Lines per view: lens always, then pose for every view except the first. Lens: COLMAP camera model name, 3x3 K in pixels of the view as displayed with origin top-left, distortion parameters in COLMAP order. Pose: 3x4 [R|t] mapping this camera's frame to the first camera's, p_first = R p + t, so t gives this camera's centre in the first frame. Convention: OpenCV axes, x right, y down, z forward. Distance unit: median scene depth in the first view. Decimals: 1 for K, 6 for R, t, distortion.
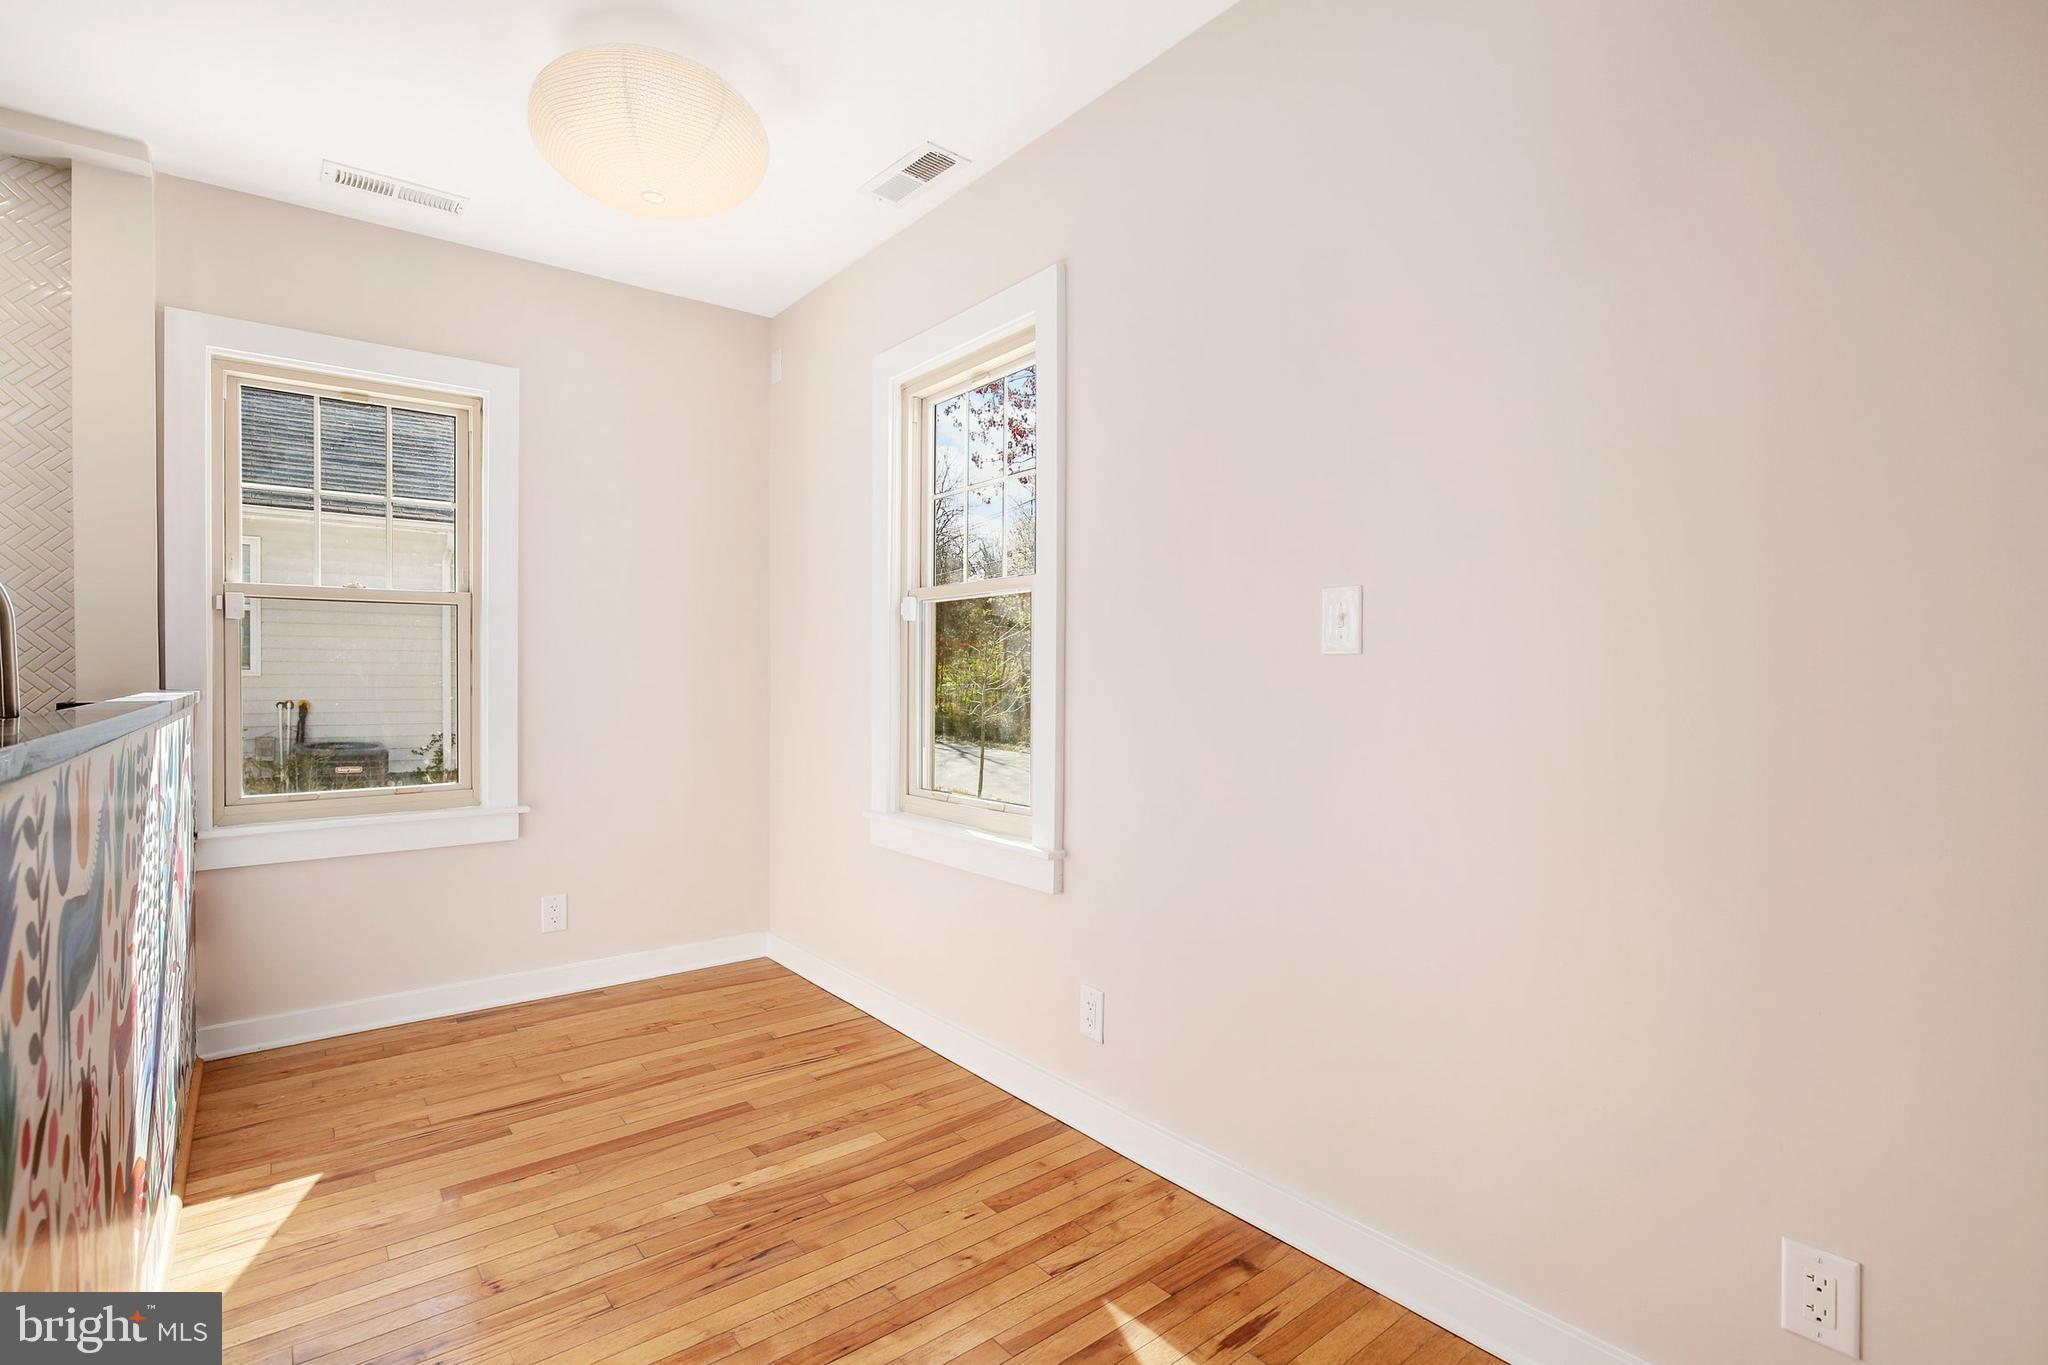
lens RADIAL K [[957.5, 0, 1028.3], [0, 957.5, 674.0], [0, 0, 1]] dist [-0.024198, 0.003707]
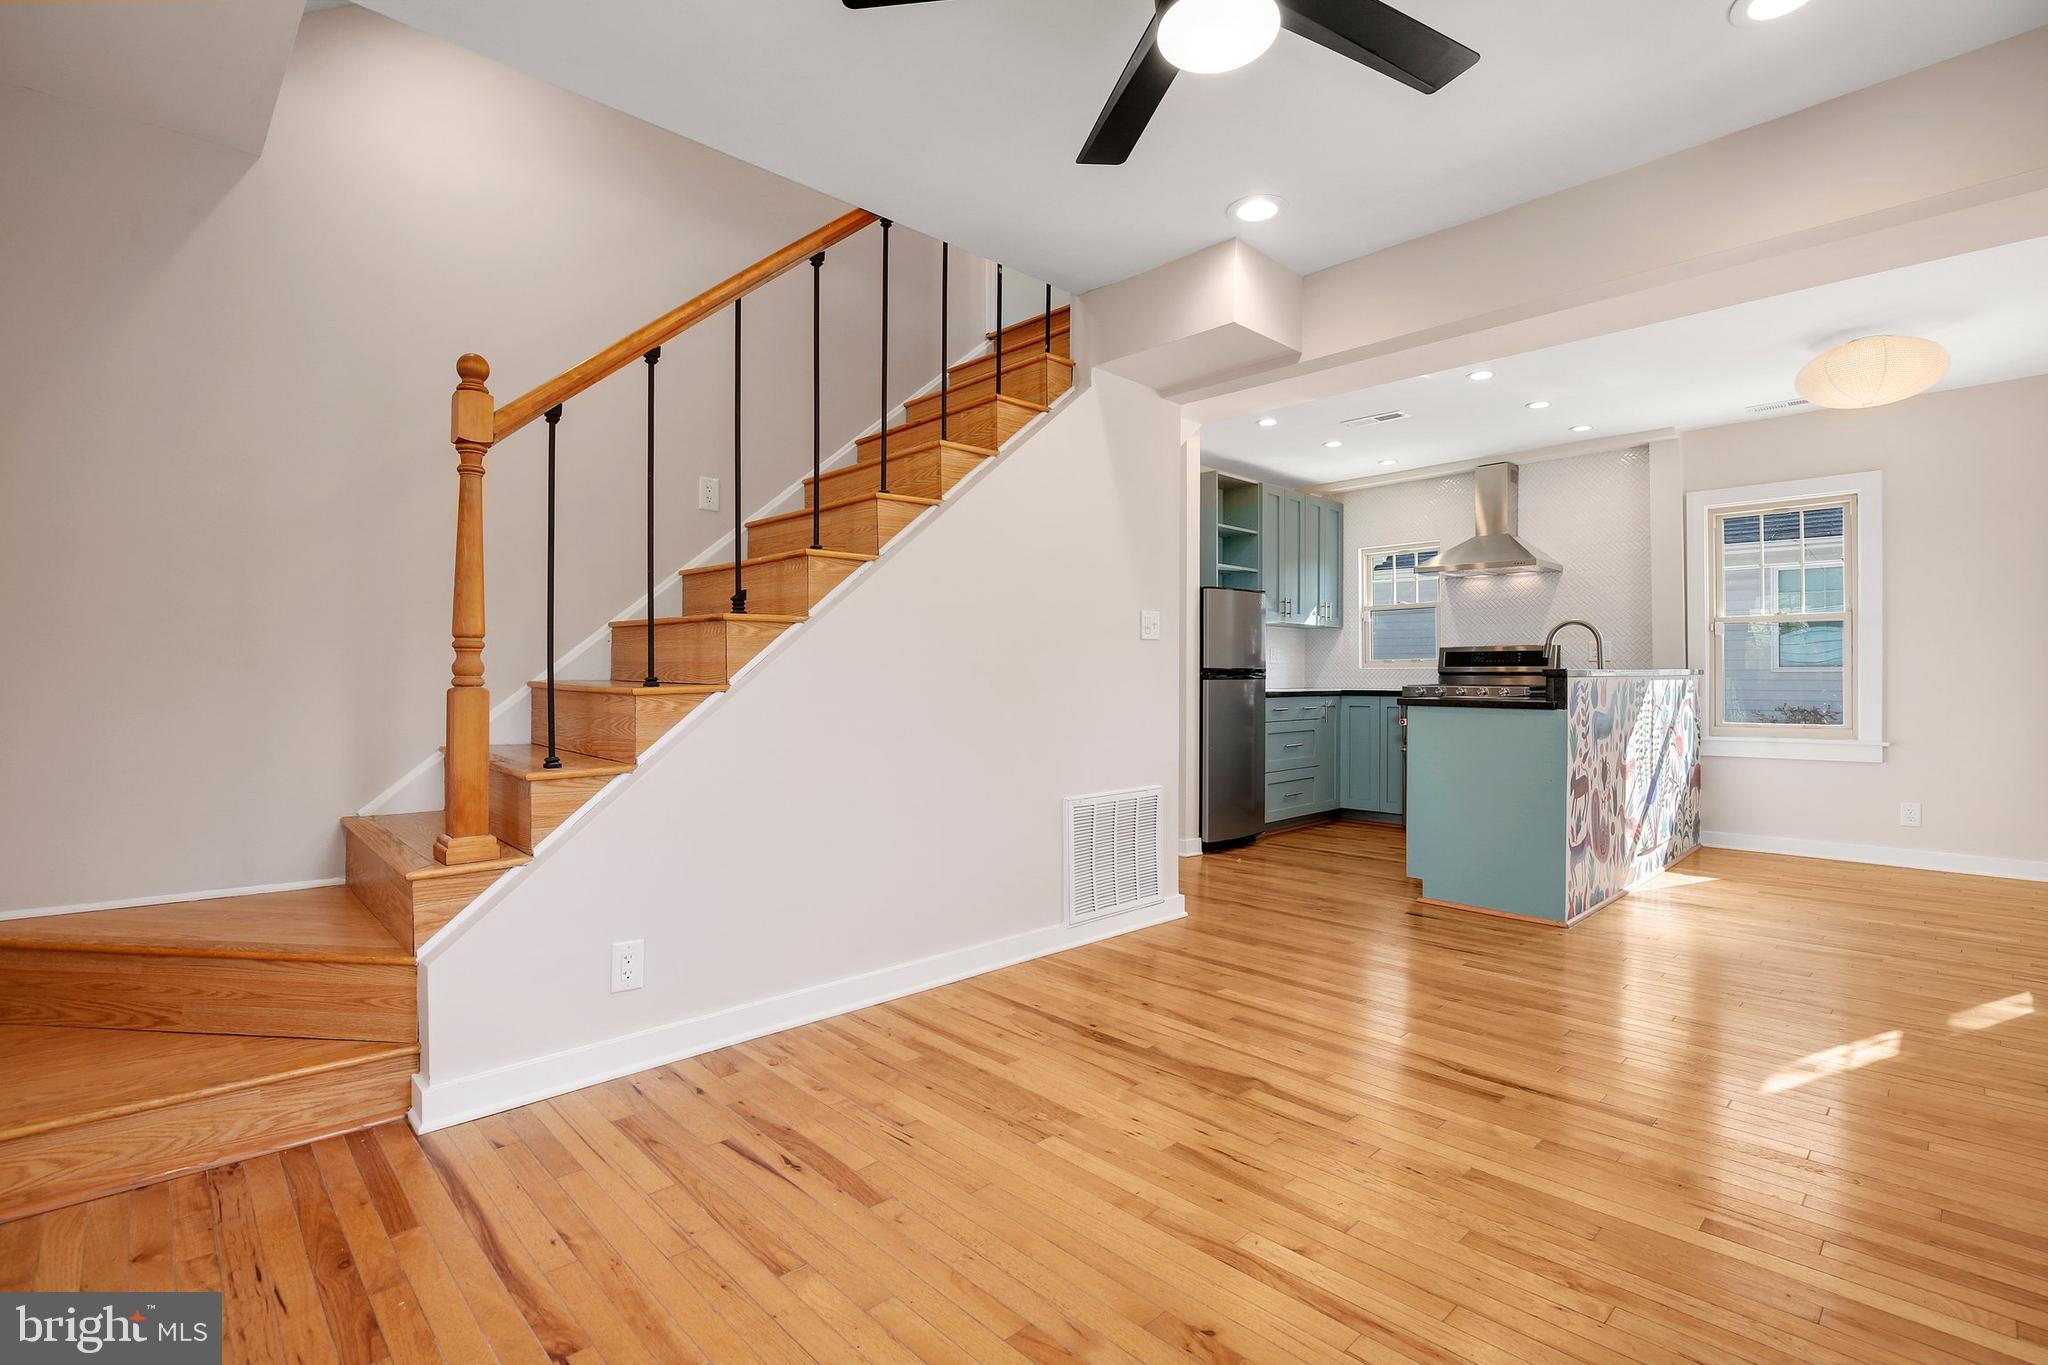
lens RADIAL K [[957.5, 0, 1026.6], [0, 957.5, 673.4], [0, 0, 1]] dist [-0.024198, 0.003707]
pose [[0.090709, -0.005460, -0.995863, 1.128873], [-0.001360, 0.999983, -0.005607, 0.040575], [0.995877, 0.001863, 0.090700, -0.722376]]
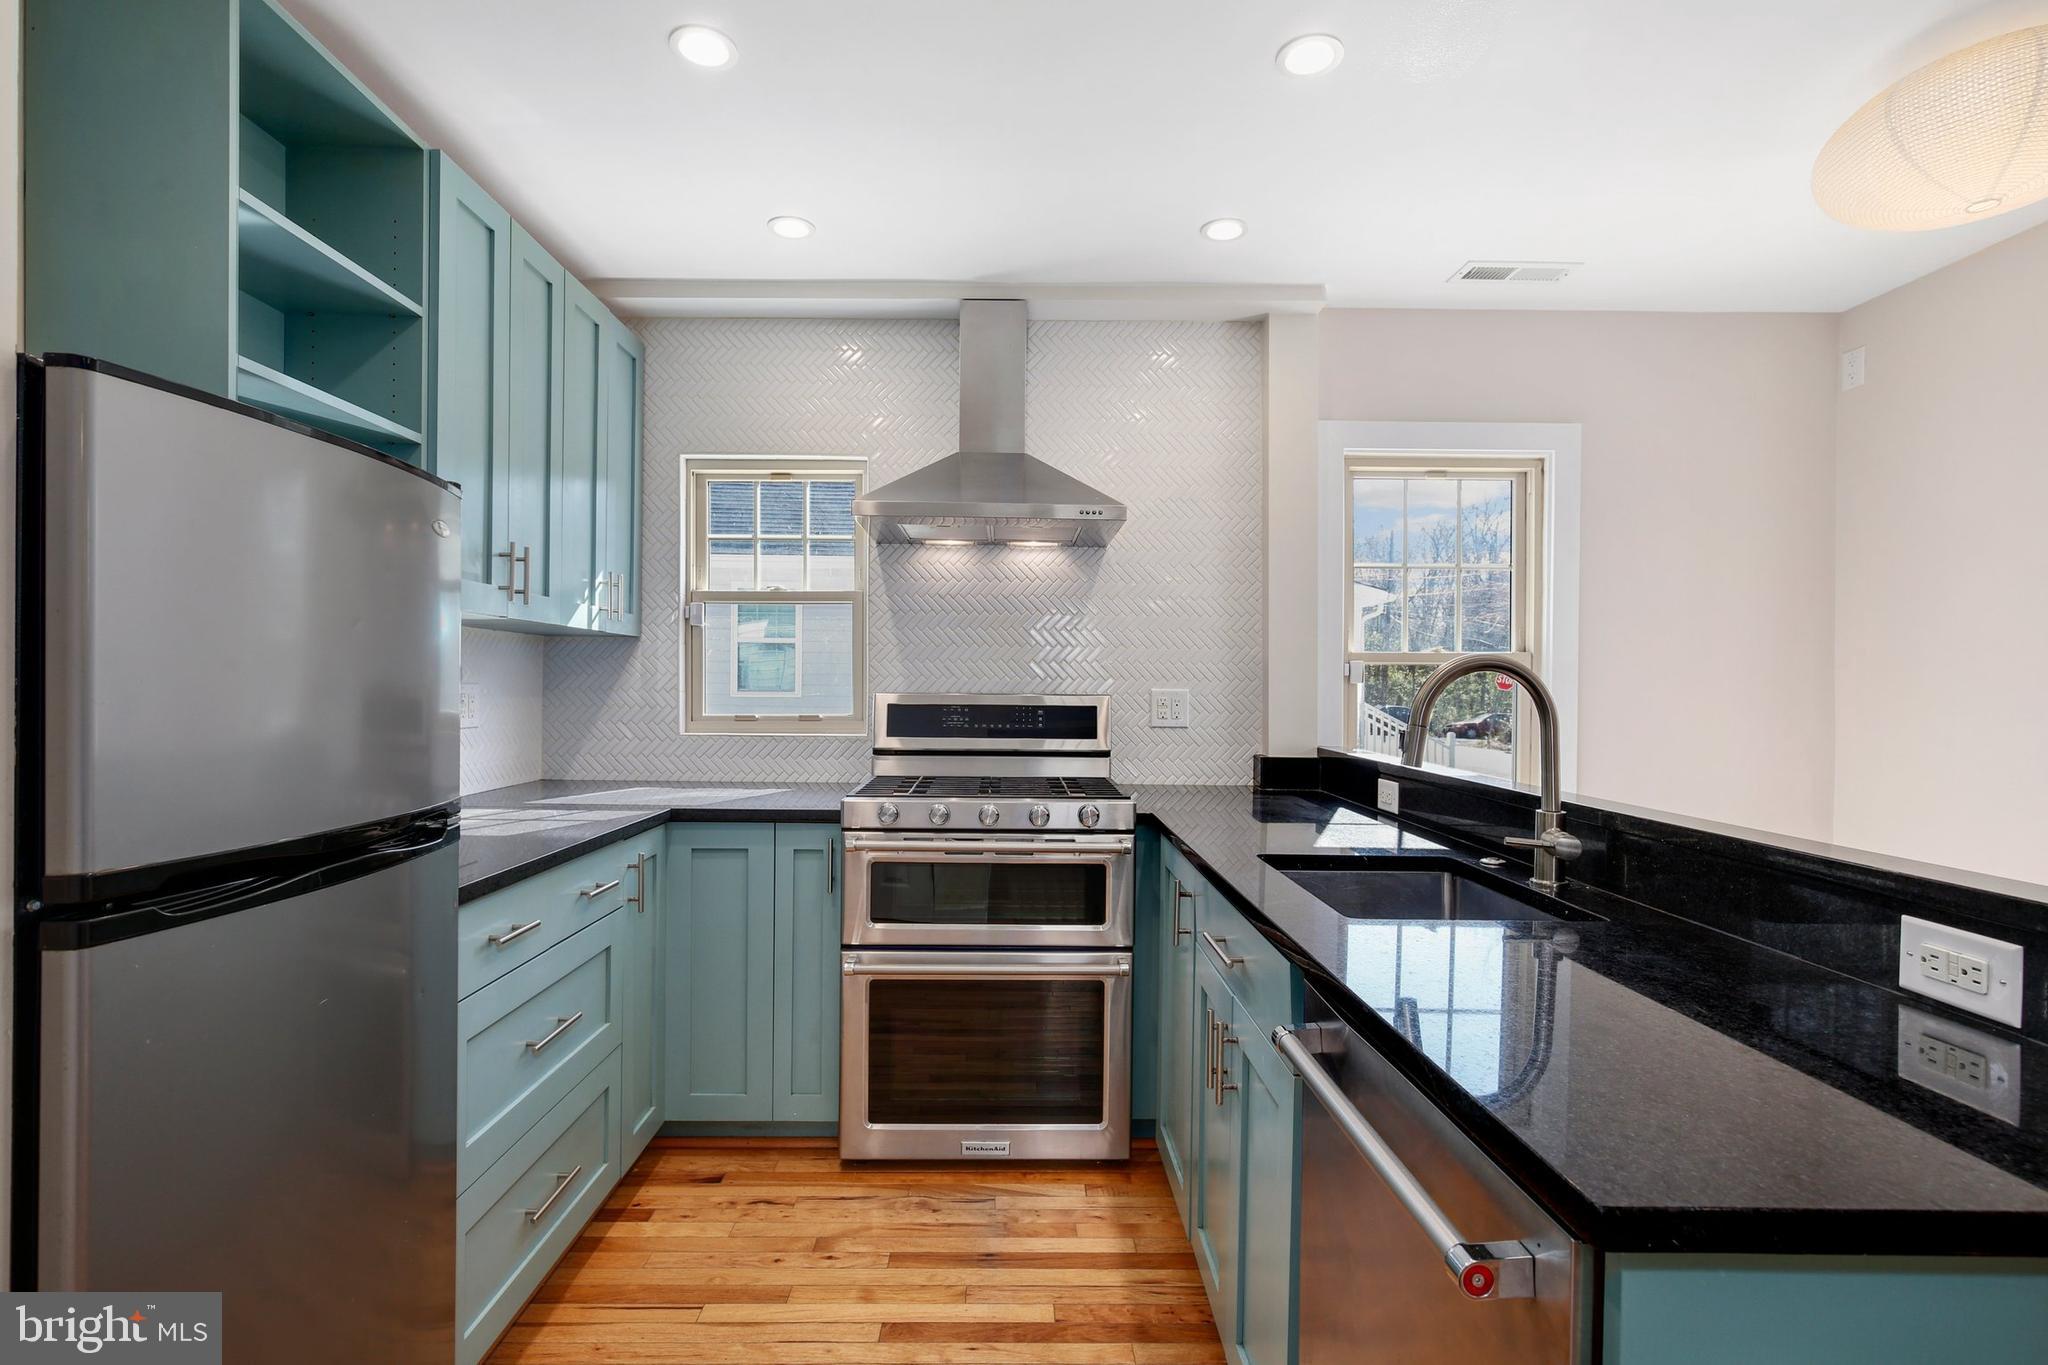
lens RADIAL K [[957.5, 0, 1020.6], [0, 957.5, 690.6], [0, 0, 1]] dist [-0.024198, 0.003707]
pose [[0.784501, 0.005198, -0.620106, -0.482334], [-0.005913, 0.999982, 0.000903, -0.050696], [0.620099, 0.002958, 0.784518, -0.178529]]
